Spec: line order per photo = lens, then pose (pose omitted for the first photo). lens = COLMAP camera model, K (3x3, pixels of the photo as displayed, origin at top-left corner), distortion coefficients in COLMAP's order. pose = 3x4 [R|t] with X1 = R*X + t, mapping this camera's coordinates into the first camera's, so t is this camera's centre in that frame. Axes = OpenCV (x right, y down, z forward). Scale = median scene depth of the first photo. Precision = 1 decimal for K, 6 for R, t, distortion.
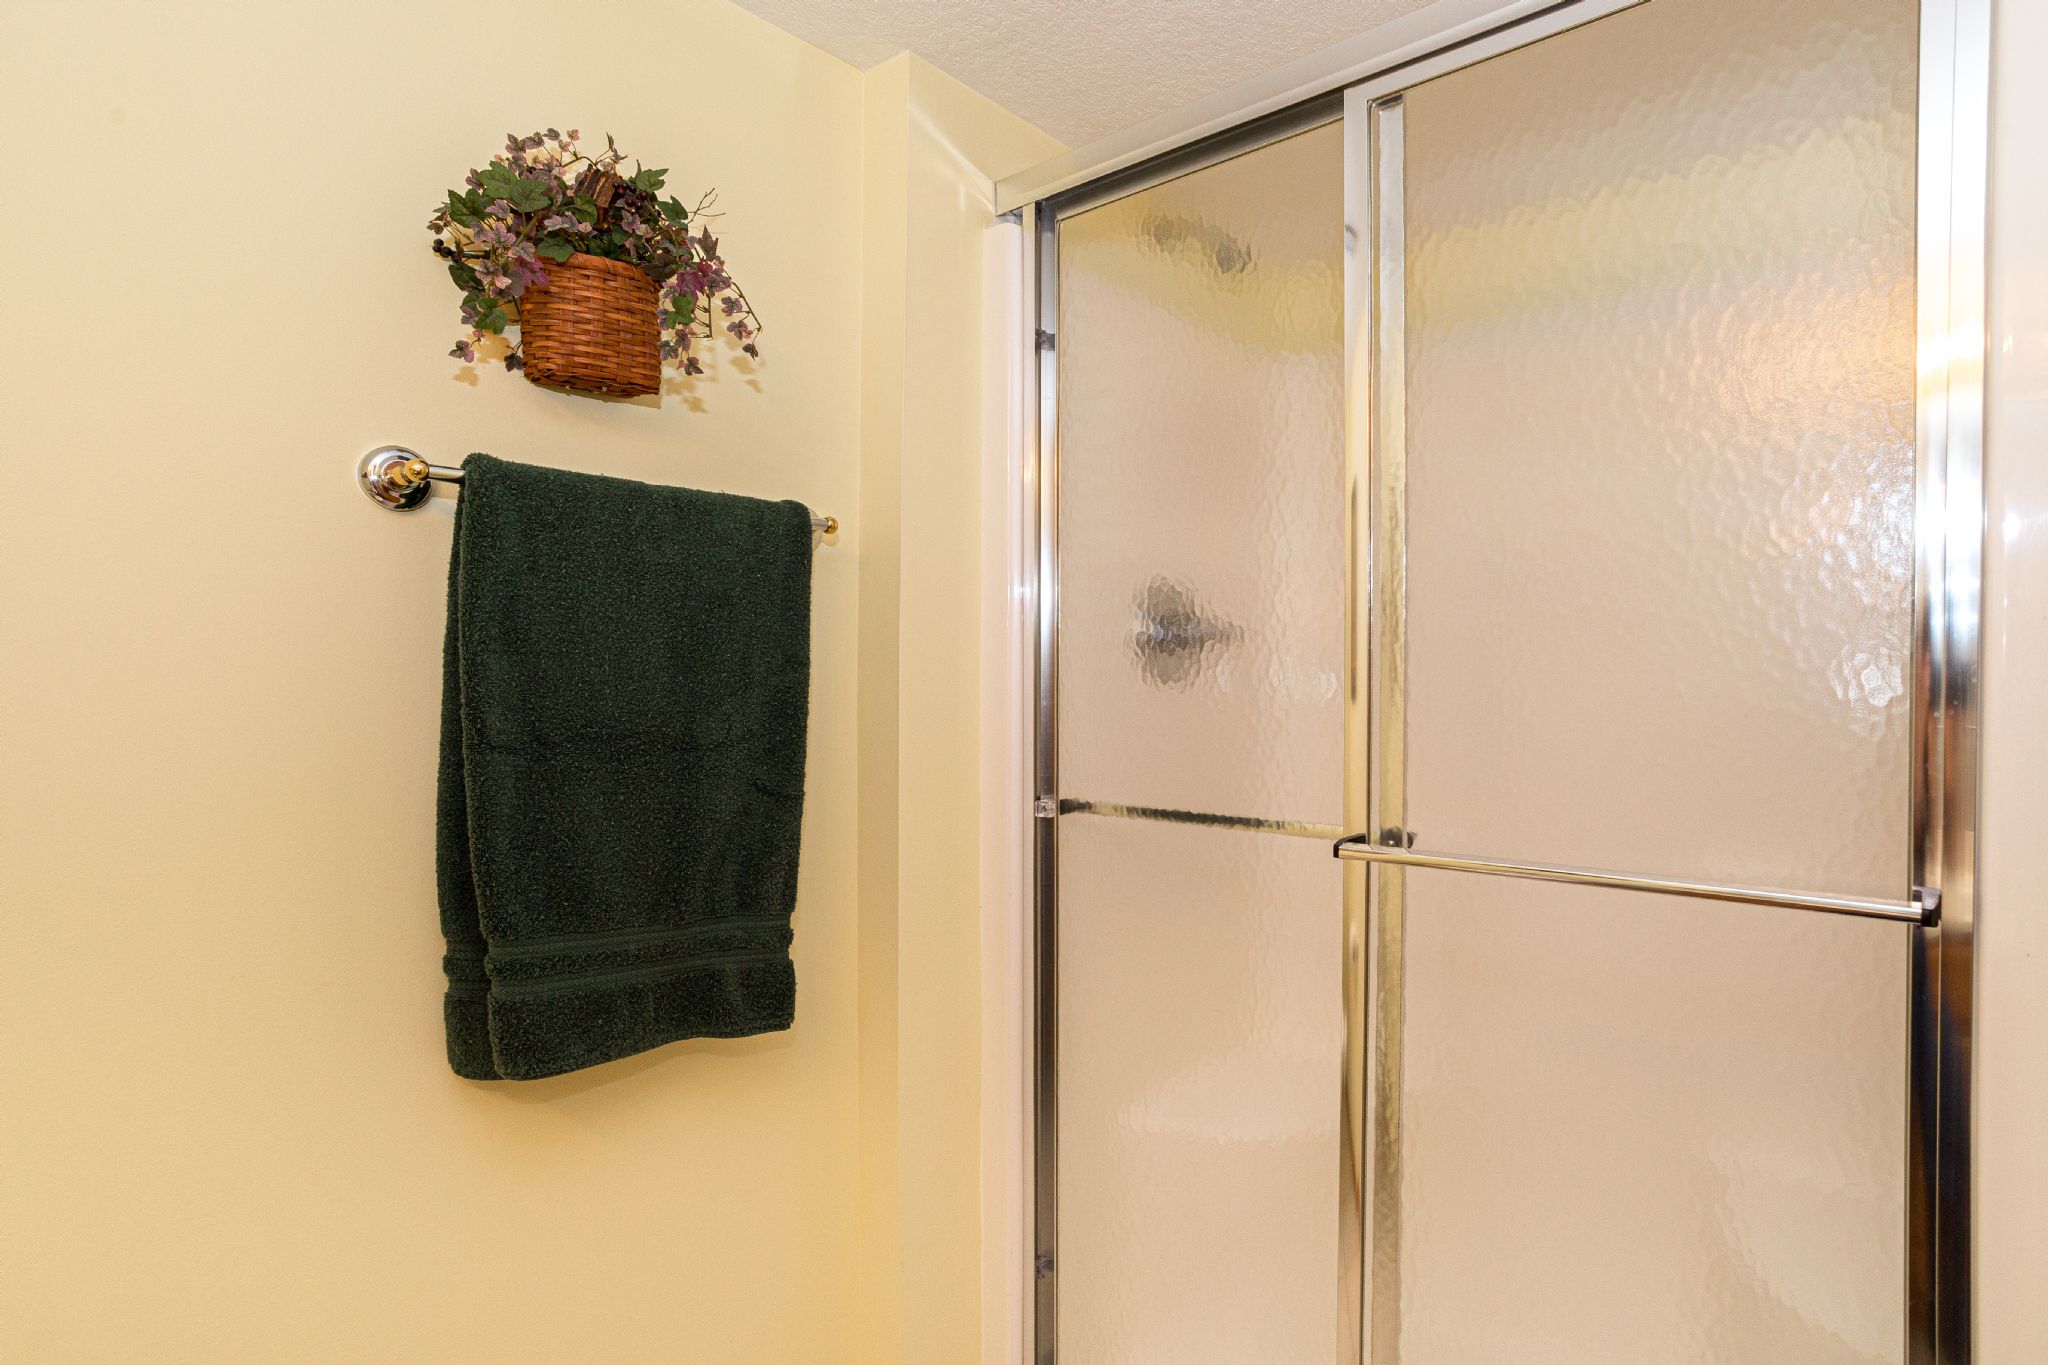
lens RADIAL K [[1018.6, 0, 1028.4], [0, 1018.6, 674.7], [0, 0, 1]] dist [-0.040738, 0.020958]
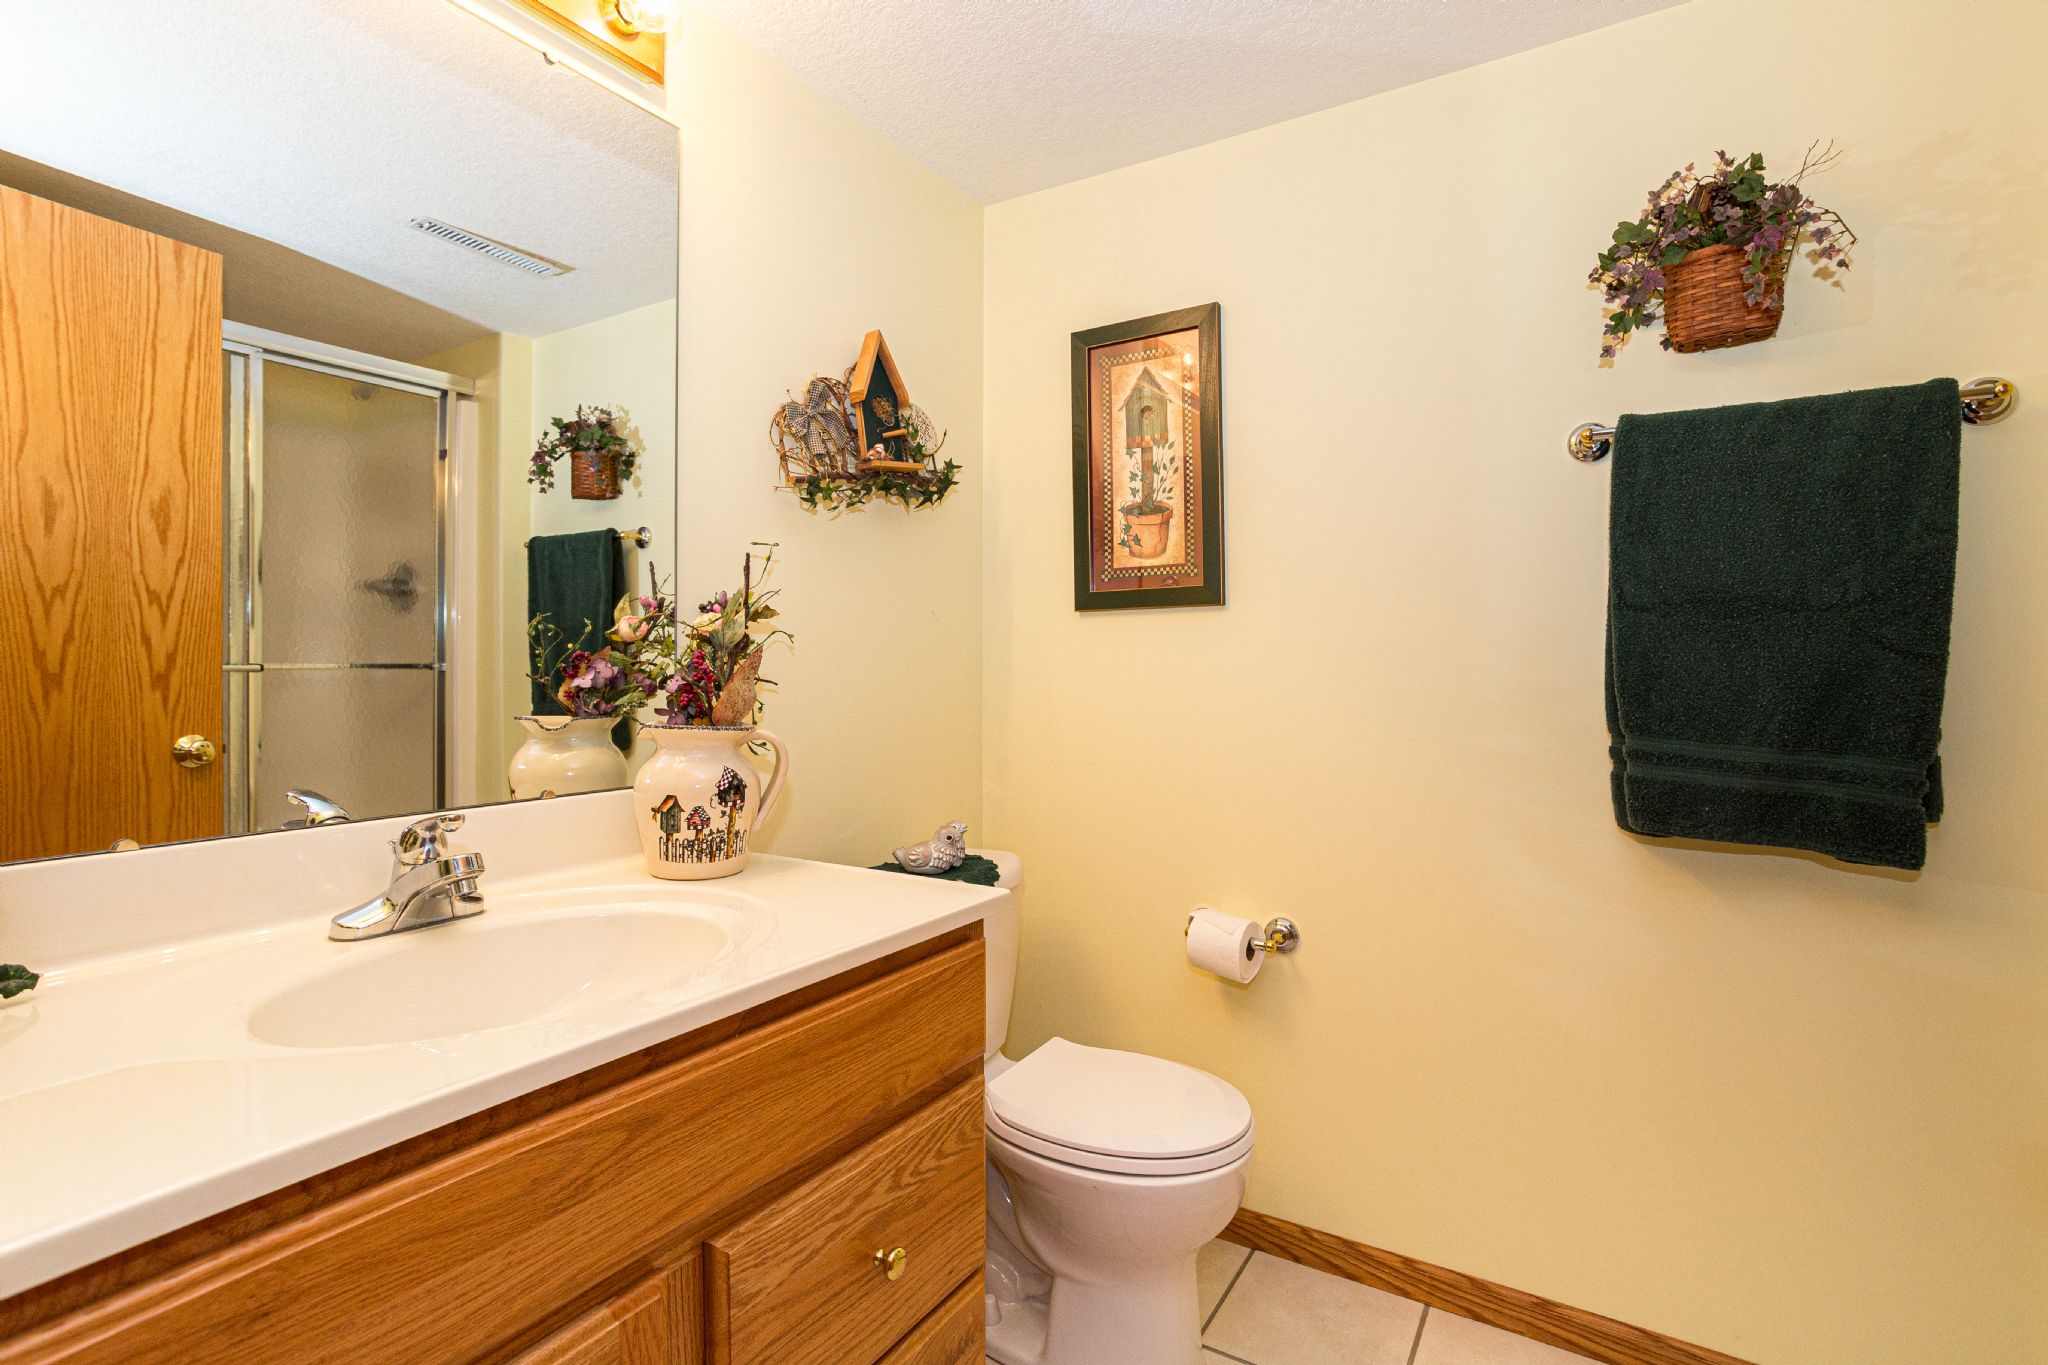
lens RADIAL K [[1018.6, 0, 1024.9], [0, 1018.6, 684.9], [0, 0, 1]] dist [-0.040738, 0.020958]
pose [[0.142609, 0.000884, -0.989779, 0.770856], [-0.009089, 0.999959, -0.000416, 0.183677], [0.989737, 0.009056, 0.142611, -0.101679]]
